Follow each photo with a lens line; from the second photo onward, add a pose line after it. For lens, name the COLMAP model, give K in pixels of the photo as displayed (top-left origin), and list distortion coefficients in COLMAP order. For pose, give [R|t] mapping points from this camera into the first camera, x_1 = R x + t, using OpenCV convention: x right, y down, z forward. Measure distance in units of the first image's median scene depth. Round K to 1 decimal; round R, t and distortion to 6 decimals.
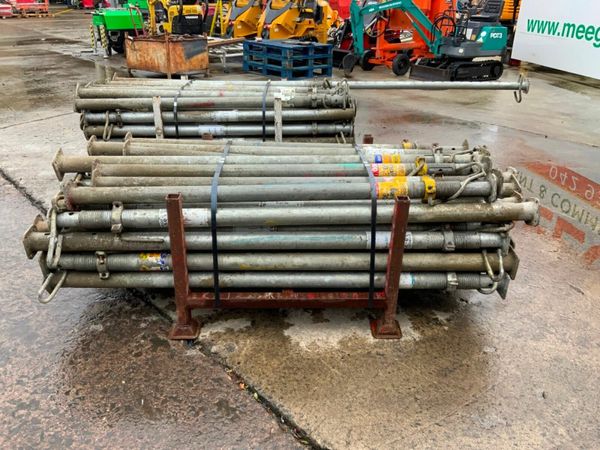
lens RADIAL K [[496.5, 0, 297.3], [0, 496.5, 219.8], [0, 0, 1]] dist [0.008340, -0.042763]
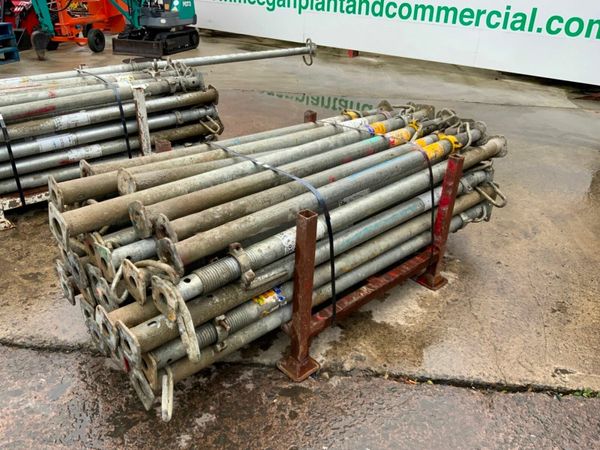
lens RADIAL K [[496.5, 0, 300.1], [0, 496.5, 226.7], [0, 0, 1]] dist [0.008340, -0.042763]
pose [[0.741925, -0.297595, 0.600820, -0.394404], [0.258084, 0.953812, 0.153741, -0.080210], [-0.618821, 0.040998, 0.784461, 0.192215]]
